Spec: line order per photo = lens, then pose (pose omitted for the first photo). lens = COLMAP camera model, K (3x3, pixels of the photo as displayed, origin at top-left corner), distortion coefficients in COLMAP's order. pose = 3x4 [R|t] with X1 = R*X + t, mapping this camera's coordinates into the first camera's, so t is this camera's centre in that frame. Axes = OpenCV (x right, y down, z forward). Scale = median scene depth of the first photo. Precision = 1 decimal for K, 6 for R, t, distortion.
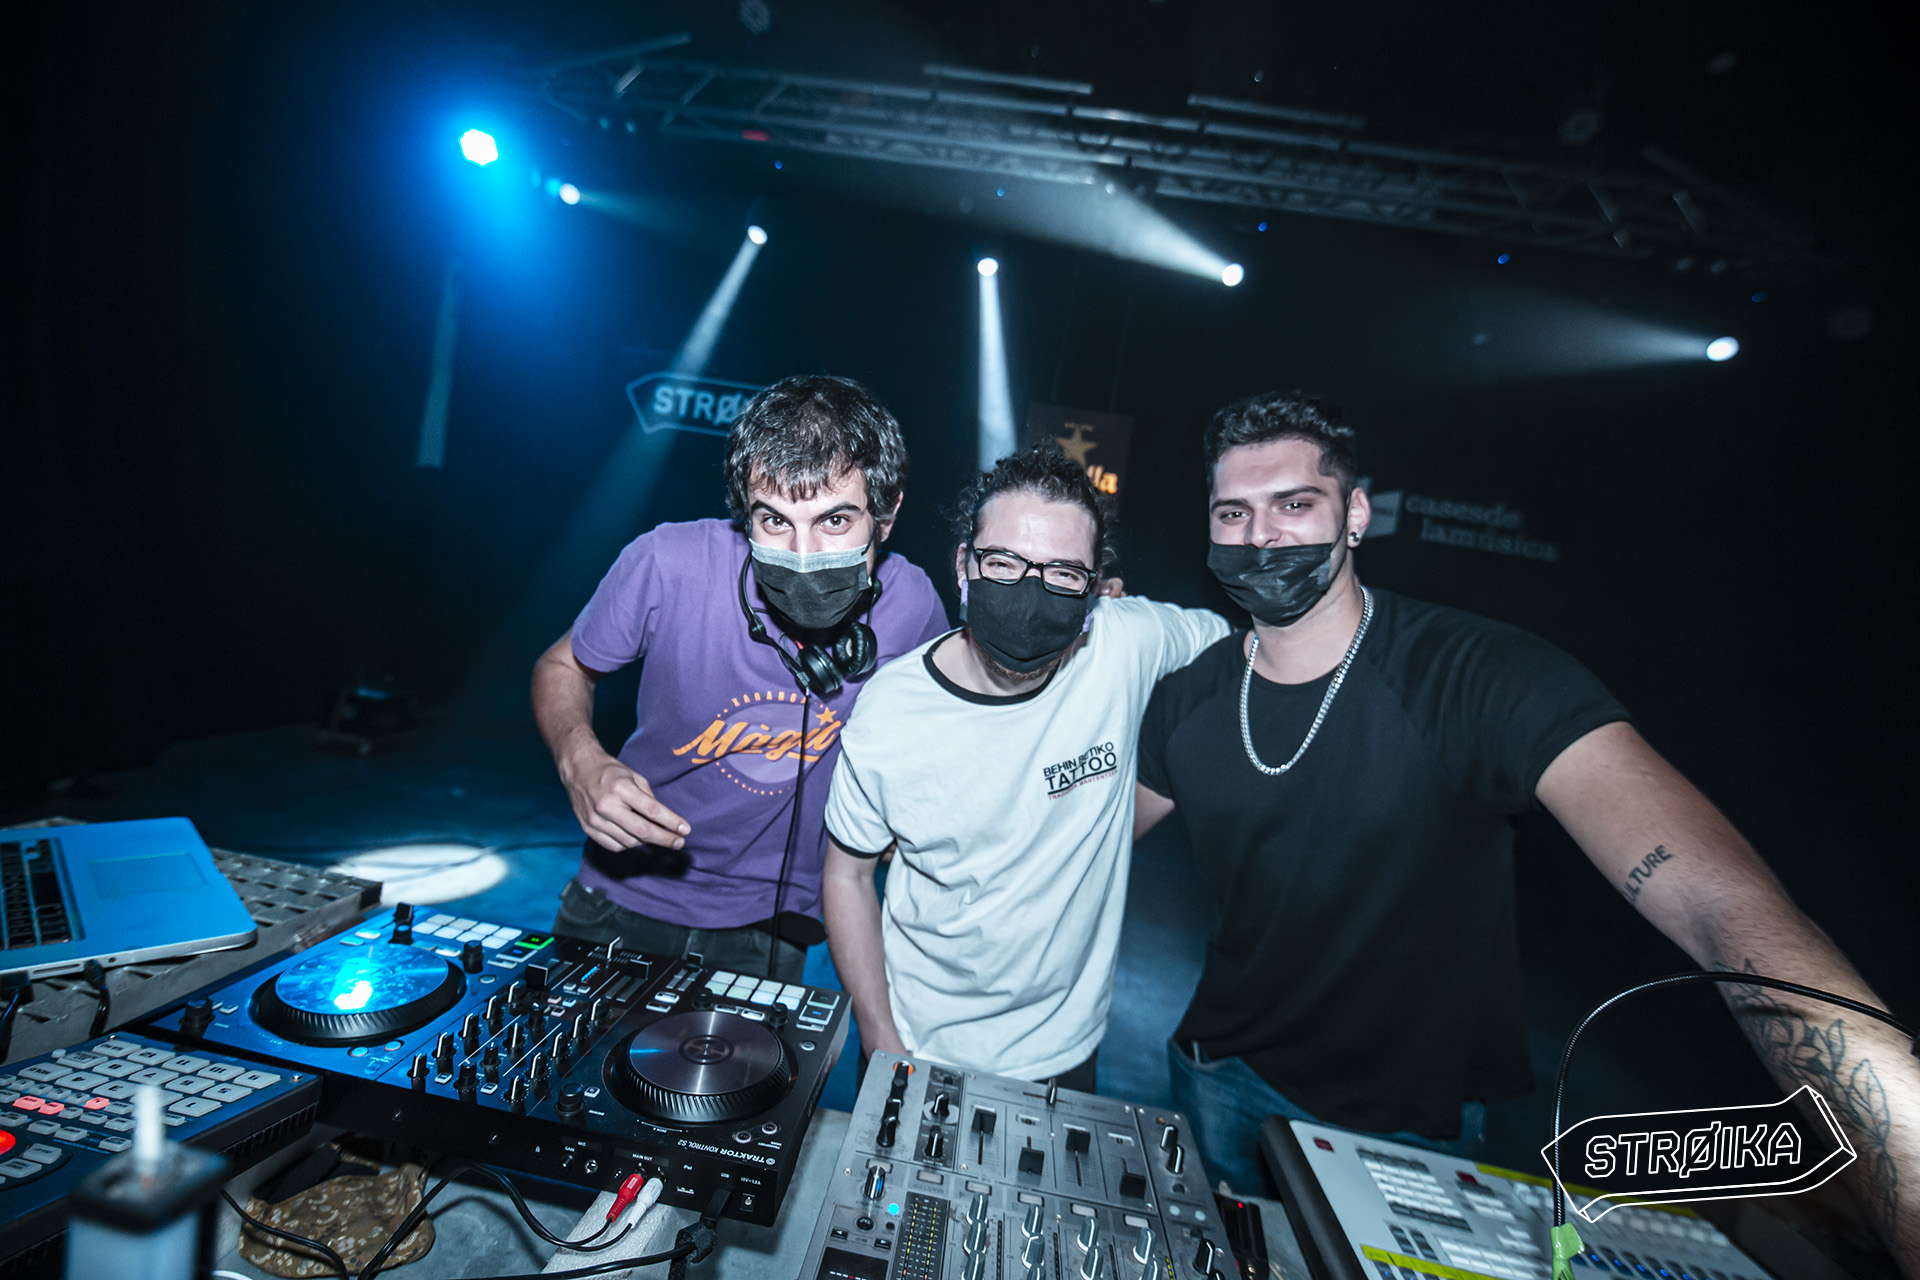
lens RADIAL K [[792.9, 0, 958.8], [0, 792.9, 632.3], [0, 0, 1]] dist [-0.038248, -0.000669]
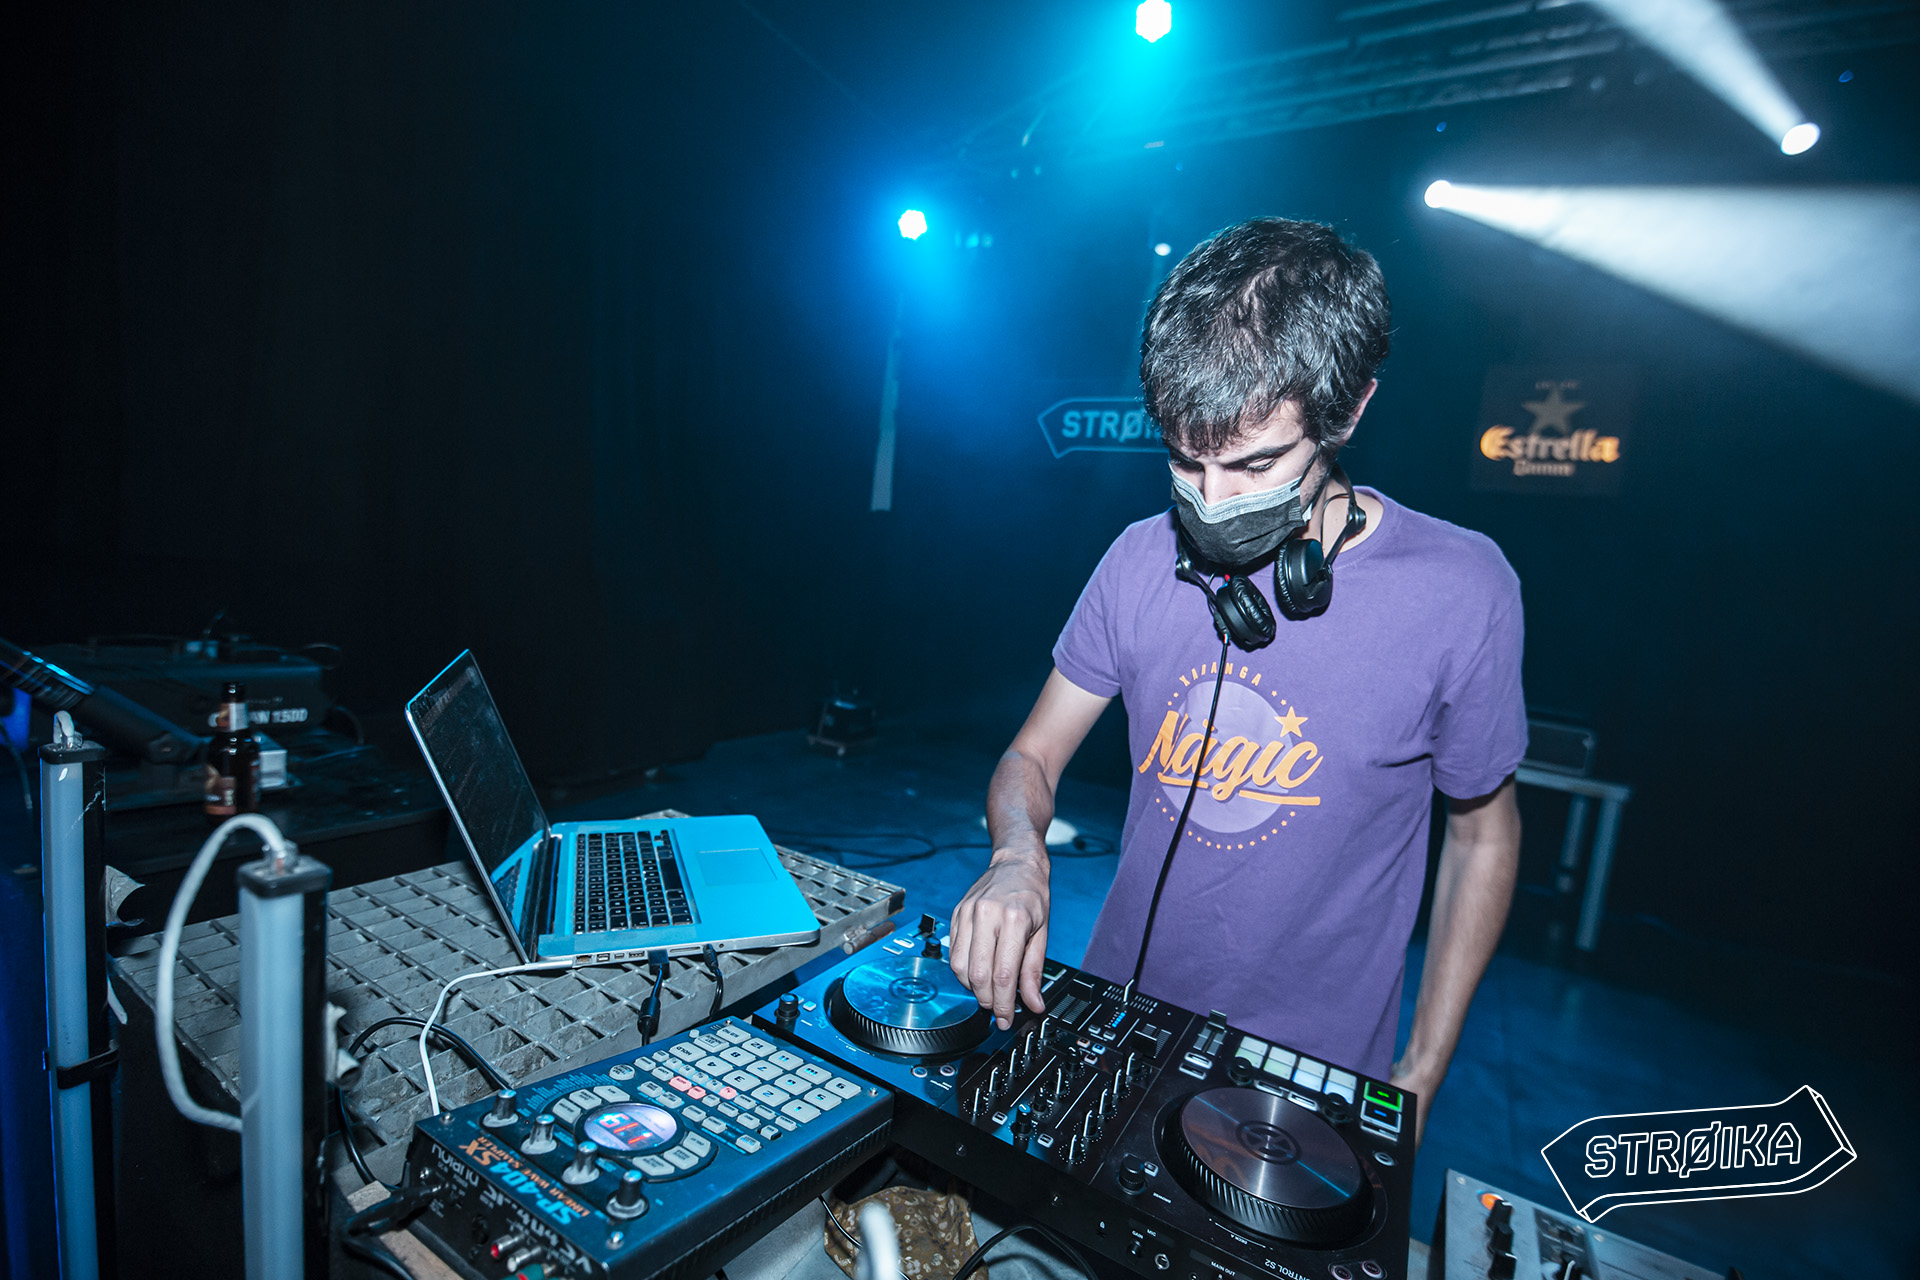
lens RADIAL K [[792.9, 0, 958.8], [0, 792.9, 632.3], [0, 0, 1]] dist [-0.038248, -0.000669]
pose [[0.882063, -0.027724, -0.470314, -0.195049], [0.019924, 0.999569, -0.021555, -0.009120], [0.470709, 0.009642, 0.882236, 0.085275]]
